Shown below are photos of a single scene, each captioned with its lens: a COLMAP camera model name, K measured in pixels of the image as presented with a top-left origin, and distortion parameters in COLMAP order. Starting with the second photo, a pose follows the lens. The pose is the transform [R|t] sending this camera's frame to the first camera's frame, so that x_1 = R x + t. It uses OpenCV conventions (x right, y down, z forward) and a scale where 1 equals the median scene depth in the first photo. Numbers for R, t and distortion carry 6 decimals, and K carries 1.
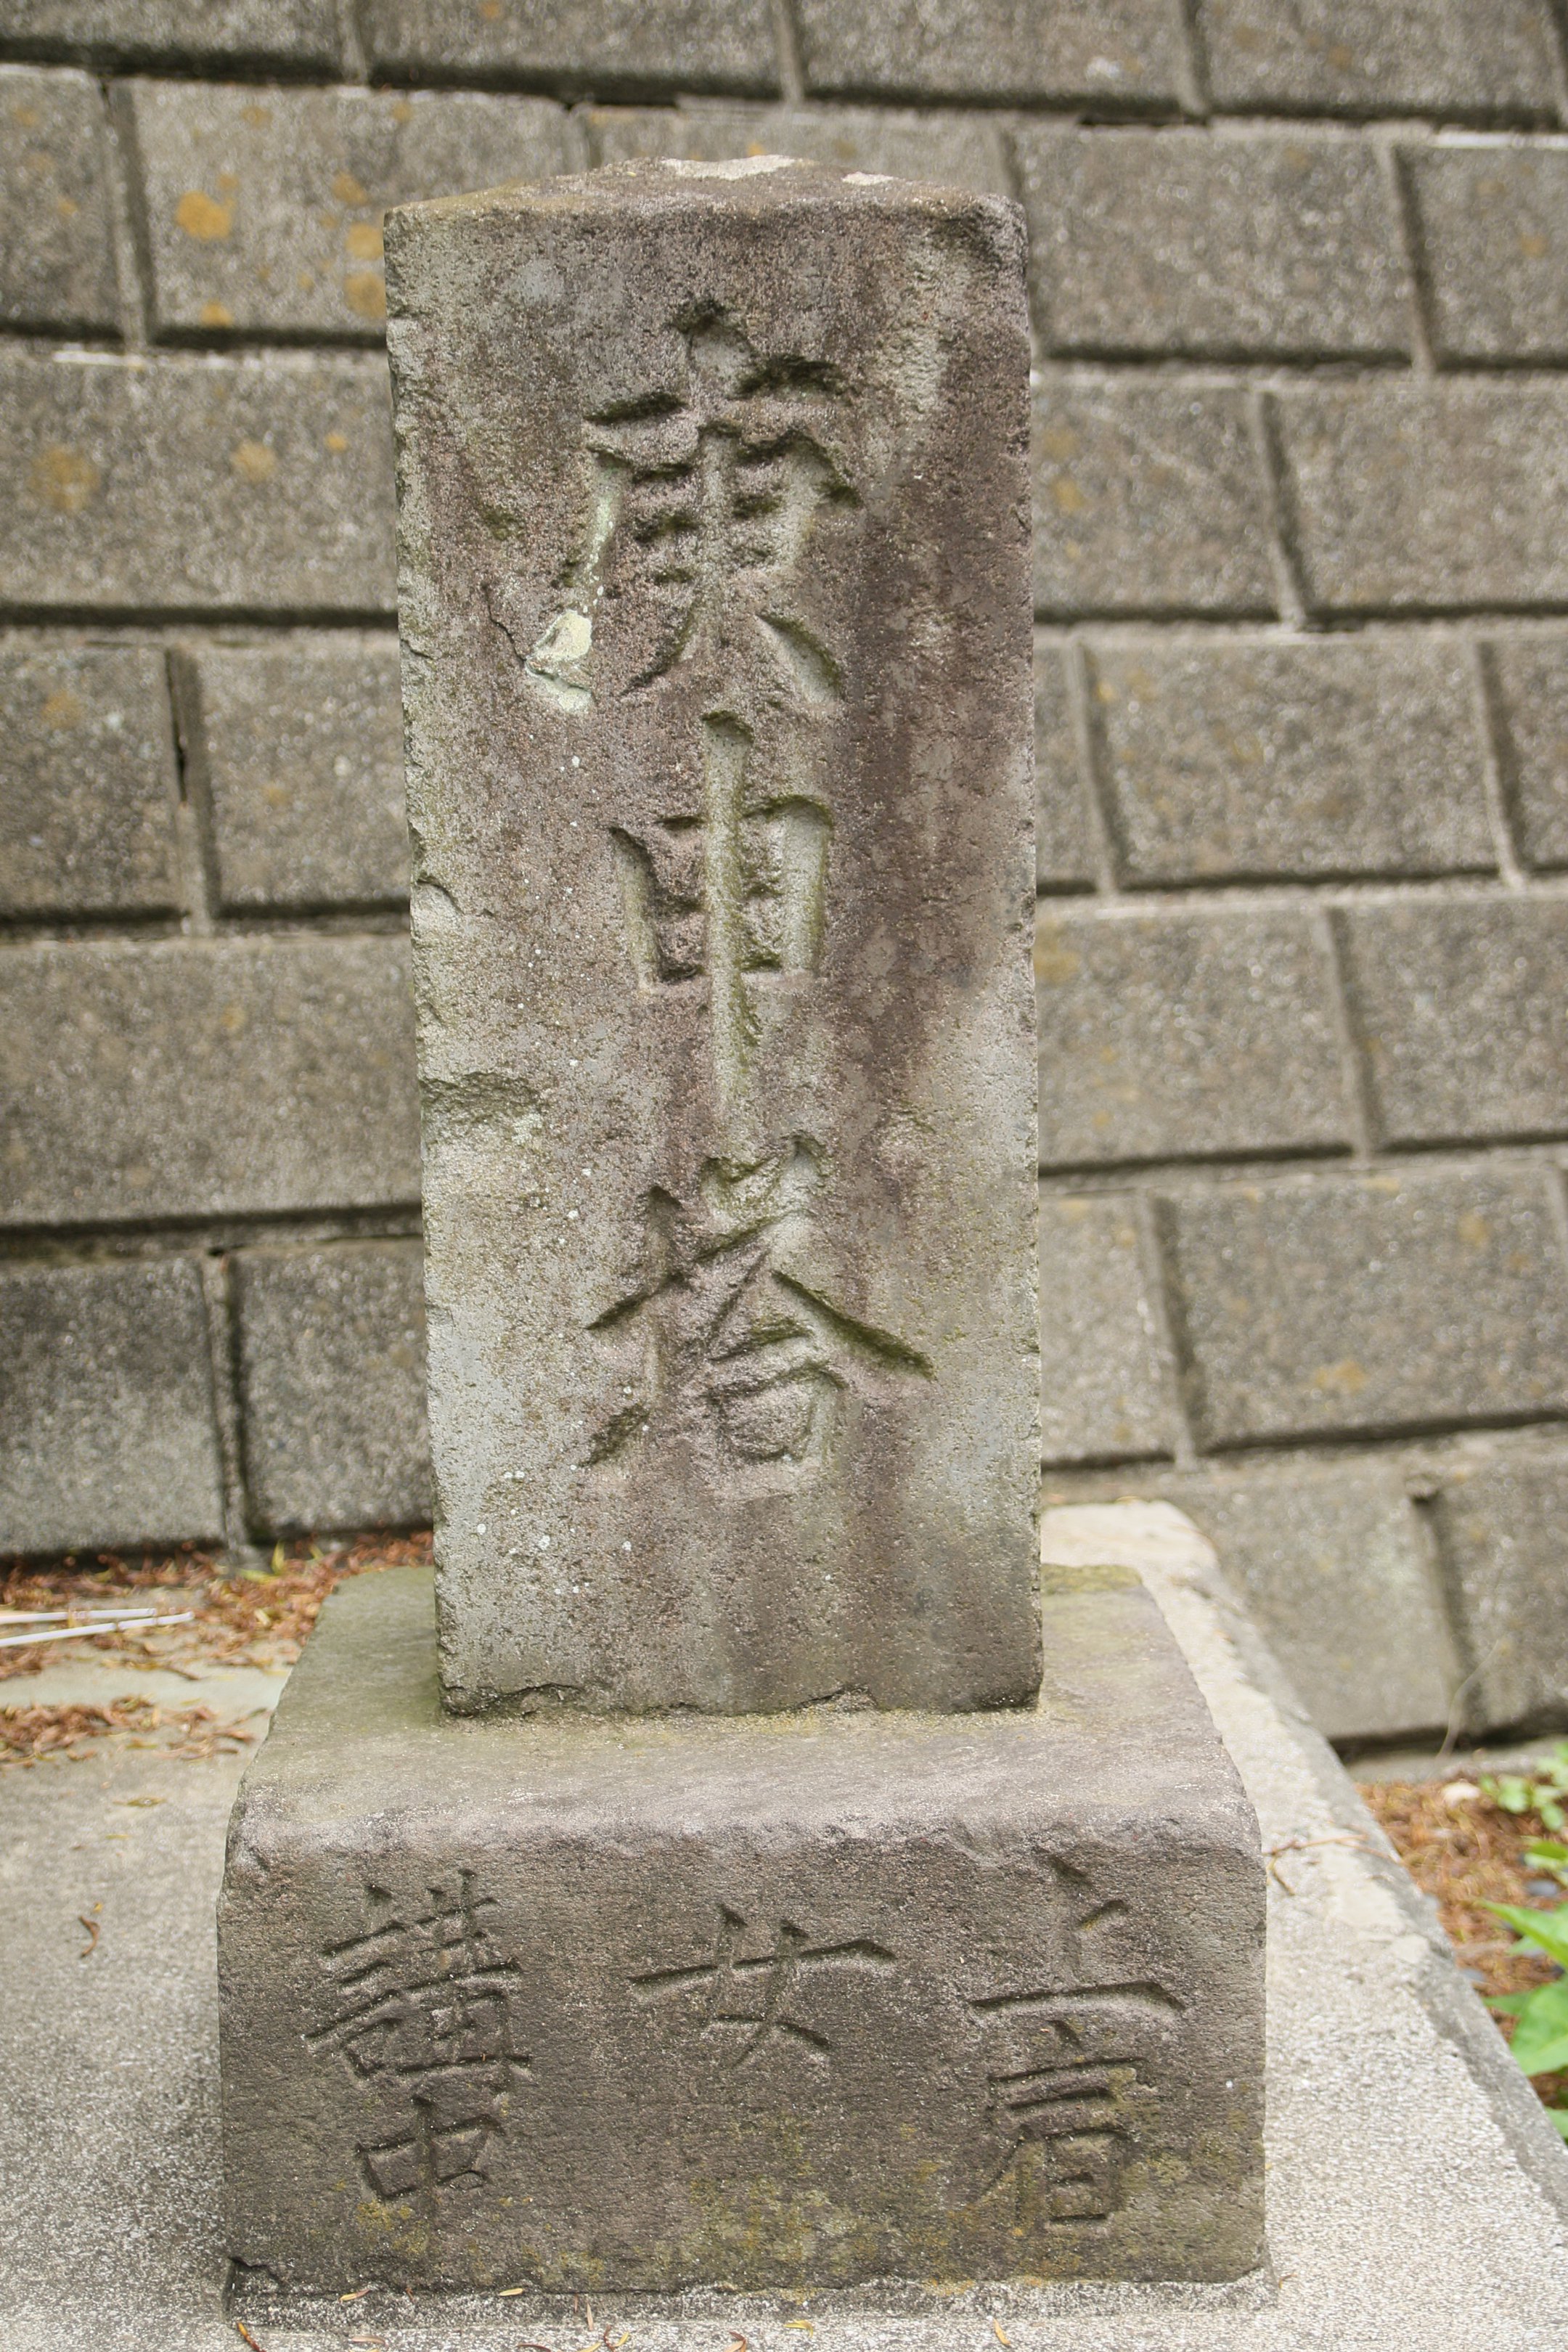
lens RADIAL K [[3594.2, 0, 802.6], [0, 3594.2, 1166.1], [0, 0, 1]] dist [0.095036, 0.000000]
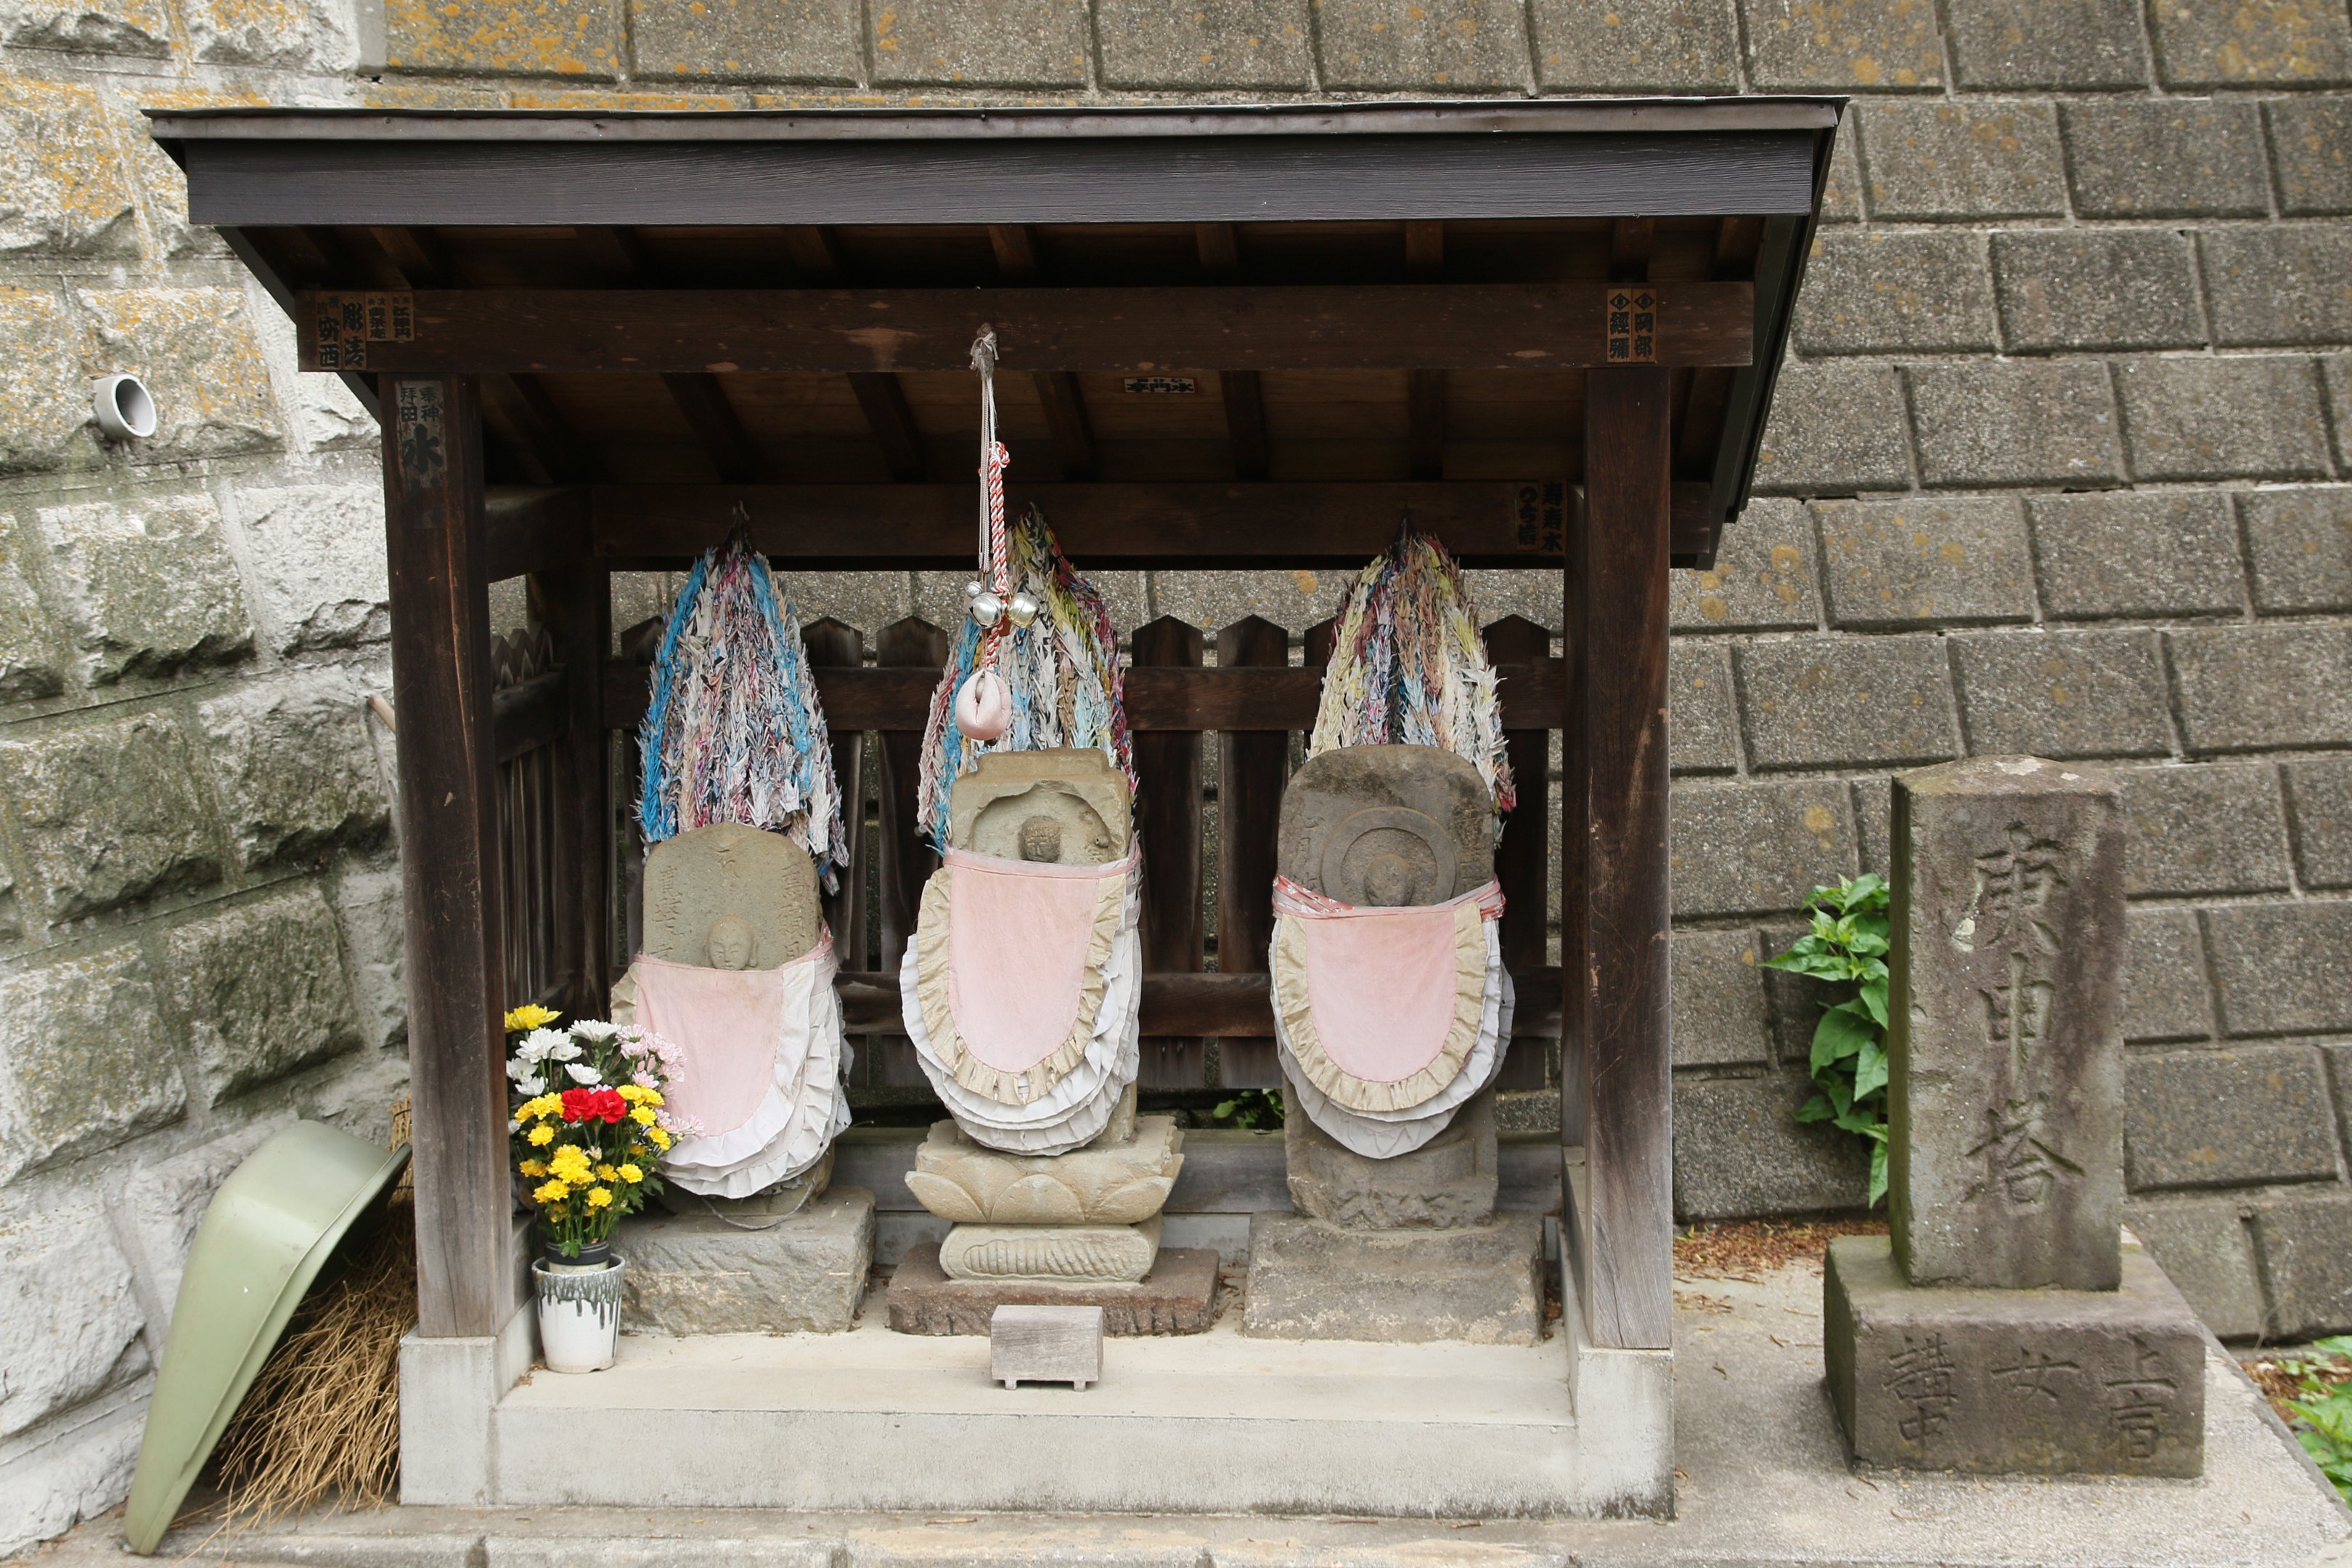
lens RADIAL K [[3594.2, 0, 1159.1], [0, 3594.2, 793.8], [0, 0, 1]] dist [0.095036, 0.000000]
pose [[0.993623, 0.013743, -0.111908, -0.202327], [-0.015488, 0.999771, -0.014740, -0.102951], [0.111680, 0.016380, 0.993609, -1.053848]]
